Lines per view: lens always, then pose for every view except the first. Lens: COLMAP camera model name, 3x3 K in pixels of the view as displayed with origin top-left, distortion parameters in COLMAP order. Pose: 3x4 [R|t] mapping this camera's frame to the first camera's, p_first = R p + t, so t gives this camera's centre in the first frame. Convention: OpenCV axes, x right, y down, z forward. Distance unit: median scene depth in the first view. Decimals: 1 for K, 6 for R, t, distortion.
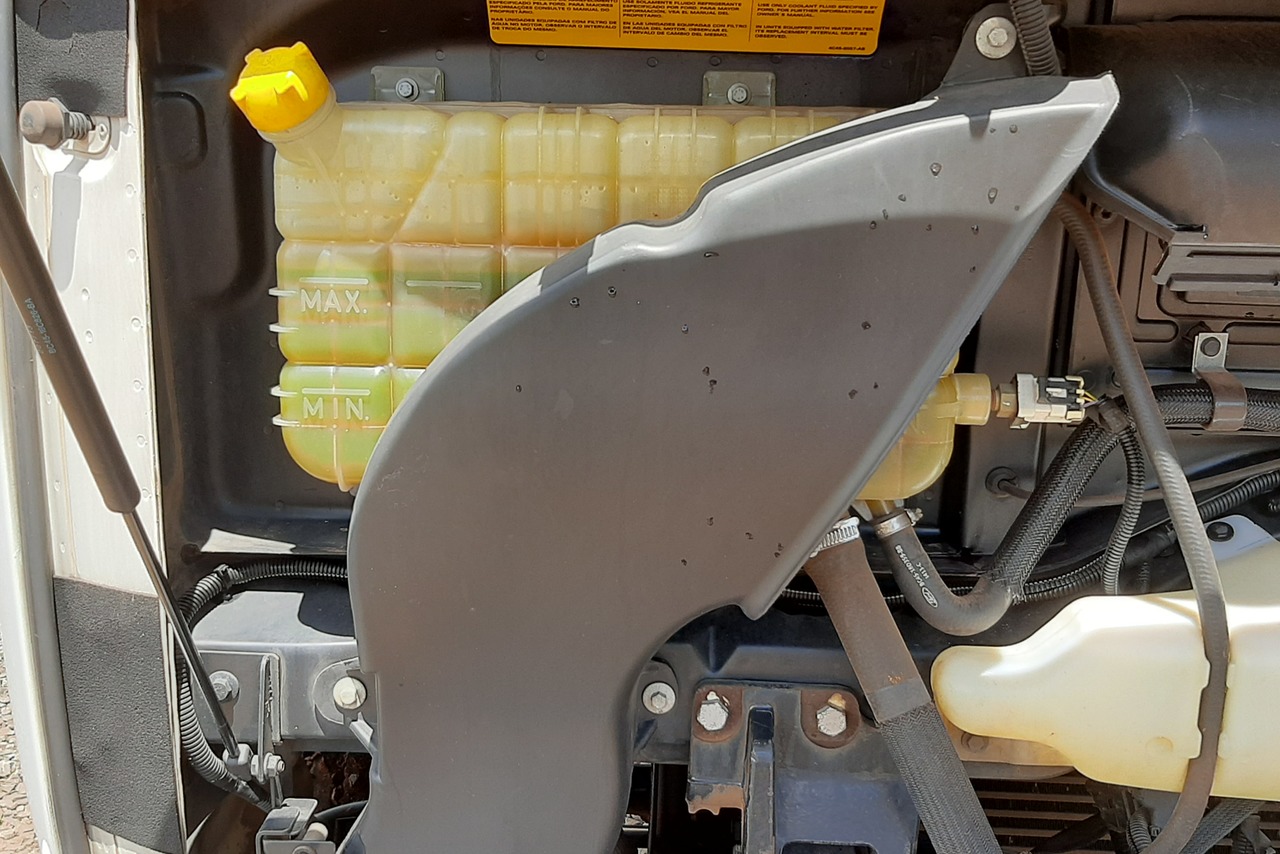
lens RADIAL K [[1274.2, 0, 580.4], [0, 1274.2, 431.1], [0, 0, 1]] dist [0.192176, -0.479745]
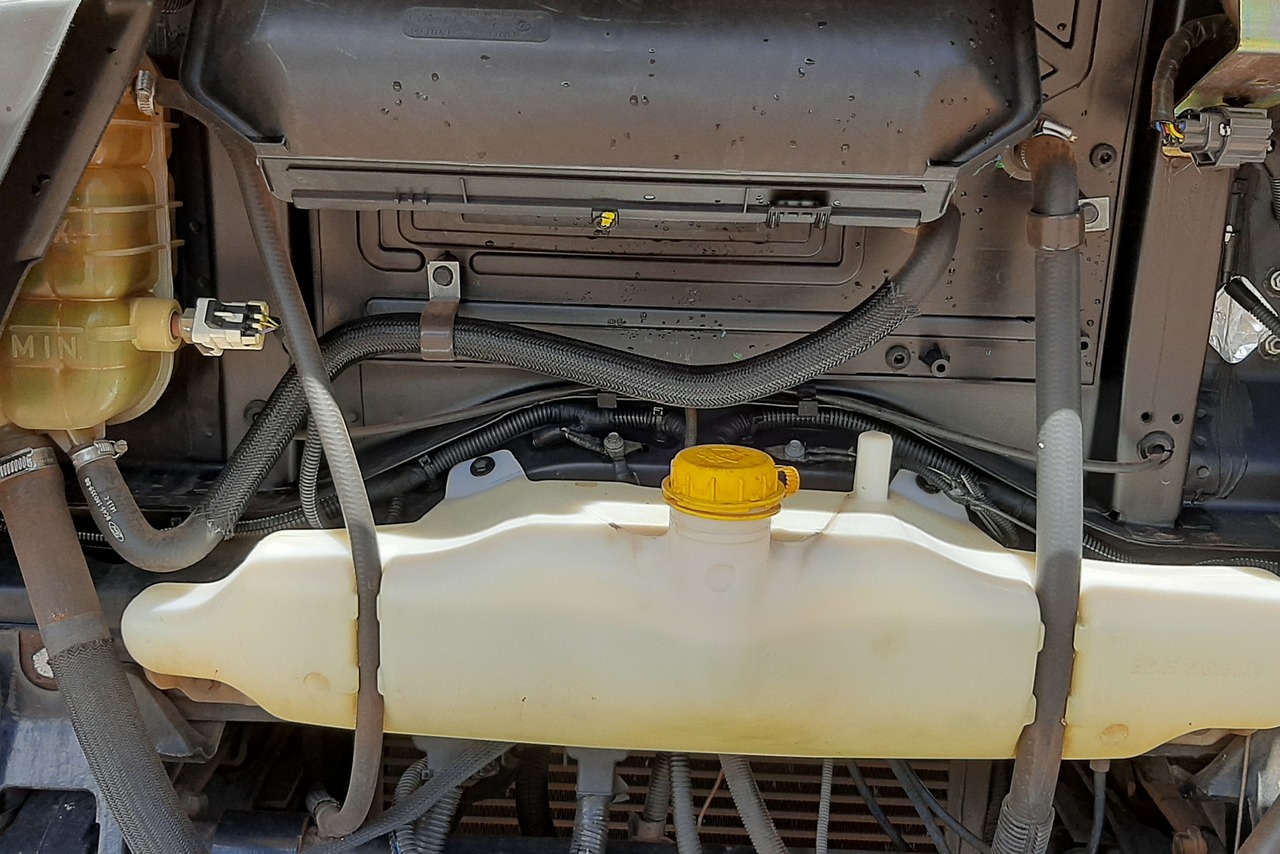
lens RADIAL K [[1274.2, 0, 580.4], [0, 1274.2, 431.1], [0, 0, 1]] dist [0.192176, -0.479745]
pose [[0.999669, 0.005372, 0.025160, 0.583226], [-0.005989, 0.999682, 0.024500, 0.028771], [-0.025020, -0.024642, 0.999383, 0.035458]]
